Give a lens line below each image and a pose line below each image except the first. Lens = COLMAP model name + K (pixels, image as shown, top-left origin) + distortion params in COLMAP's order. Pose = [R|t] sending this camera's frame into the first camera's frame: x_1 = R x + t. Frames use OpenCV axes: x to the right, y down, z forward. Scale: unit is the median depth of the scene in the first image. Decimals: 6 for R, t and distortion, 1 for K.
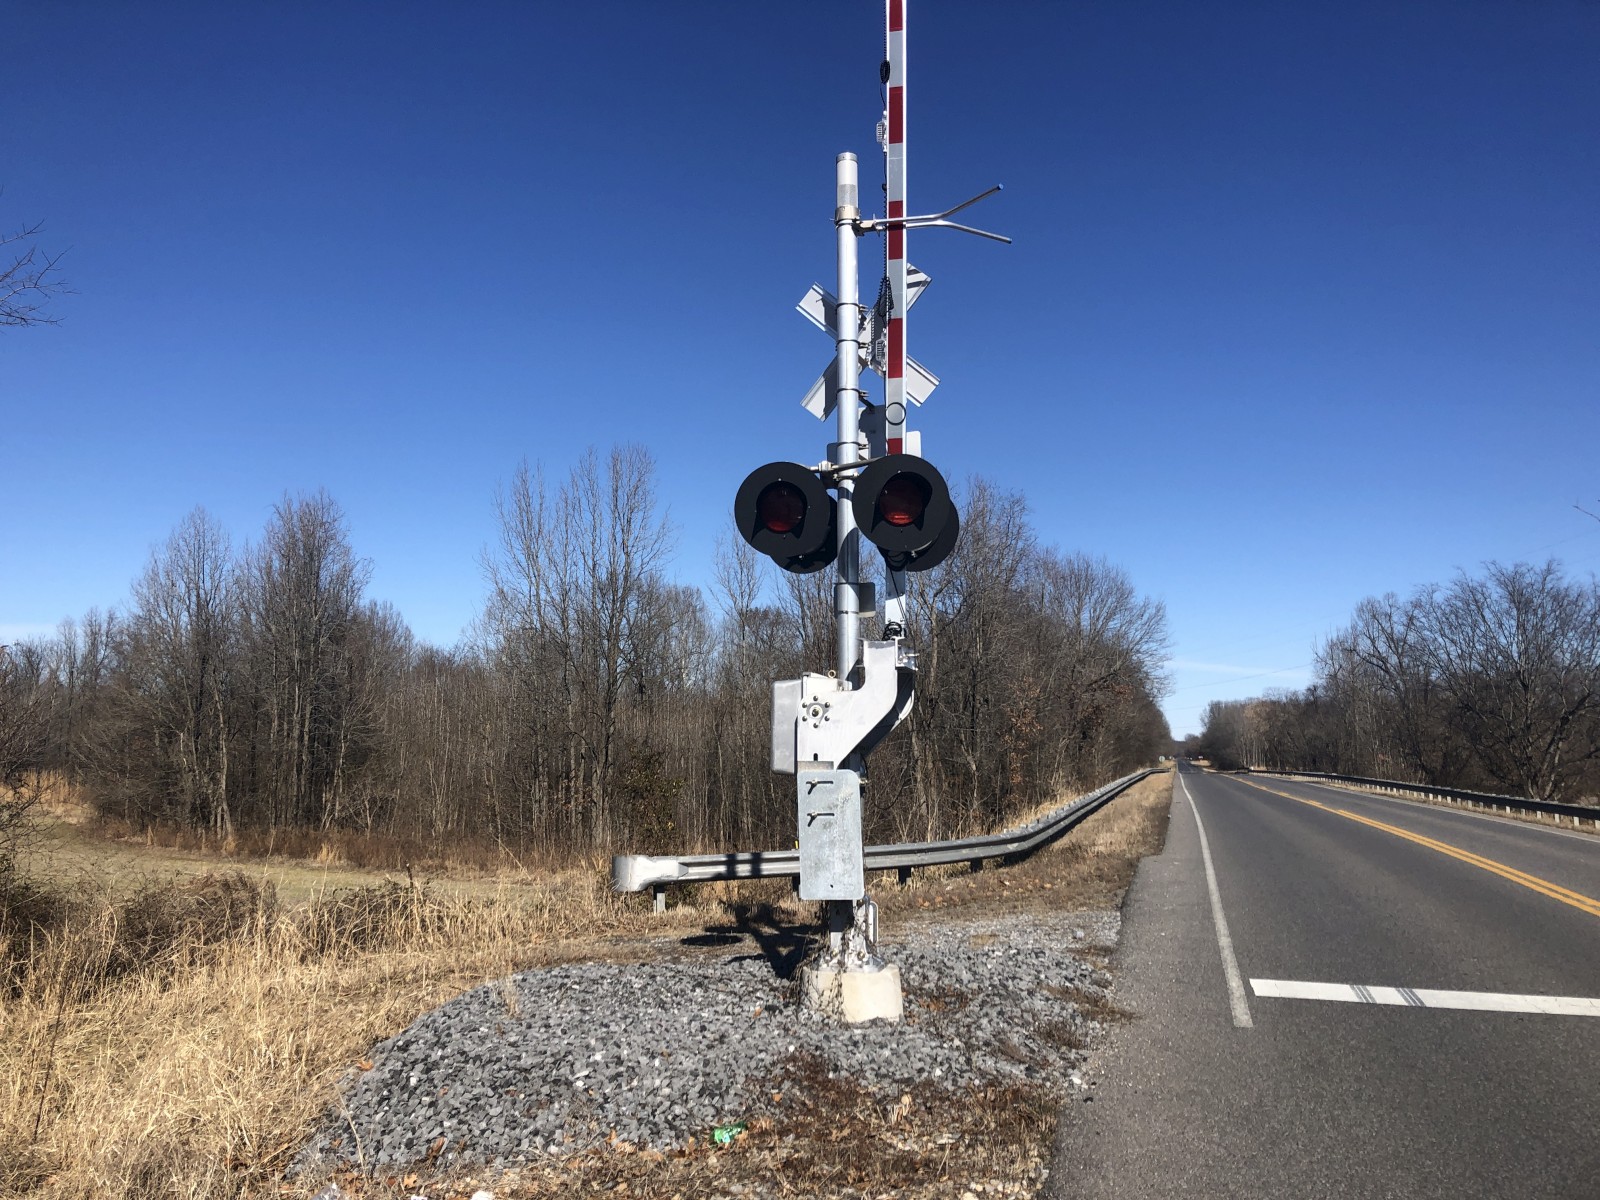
lens RADIAL K [[1319.1, 0, 795.9], [0, 1319.1, 588.1], [0, 0, 1]] dist [0.055510, -0.079157]
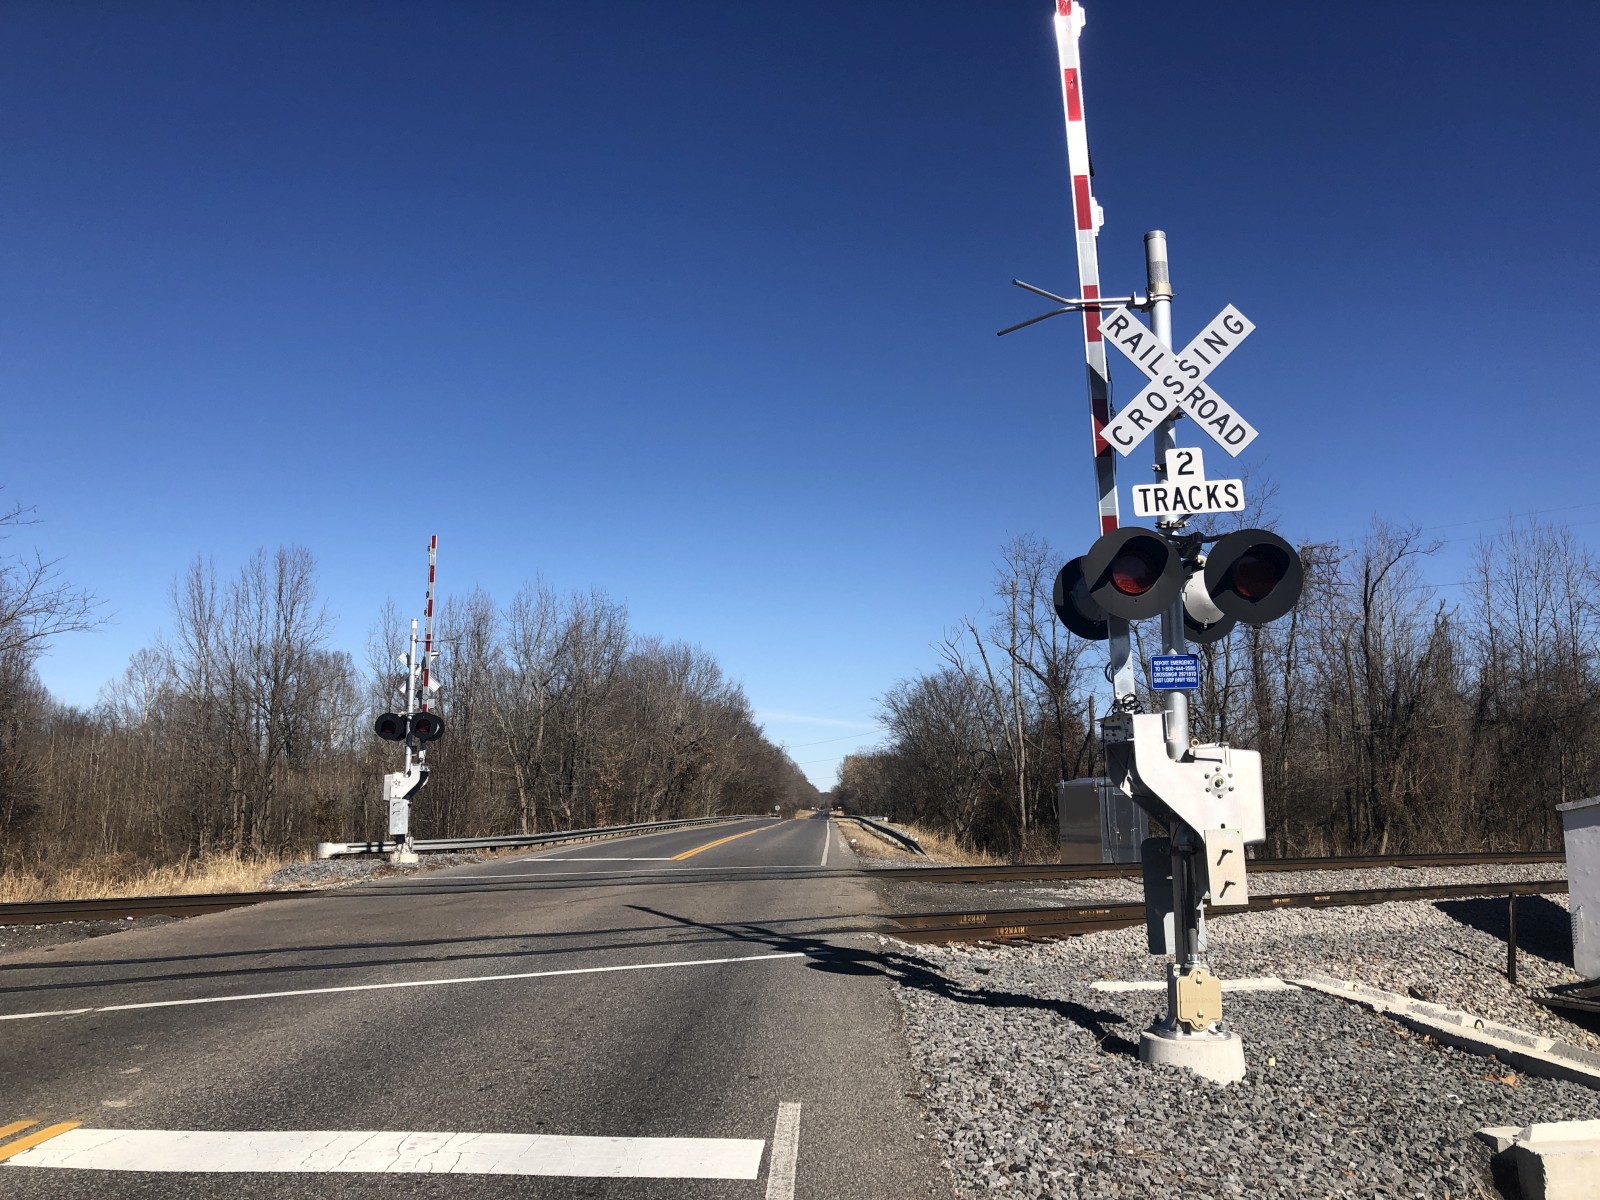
lens RADIAL K [[1271.9, 0, 795.9], [0, 1271.9, 626.7], [0, 0, 1]] dist [0.019640, 0.000769]
pose [[0.964712, 0.032975, 0.261233, 0.016307], [-0.028345, 0.999367, -0.021476, -0.032999], [-0.261776, 0.013313, 0.965037, -0.301916]]
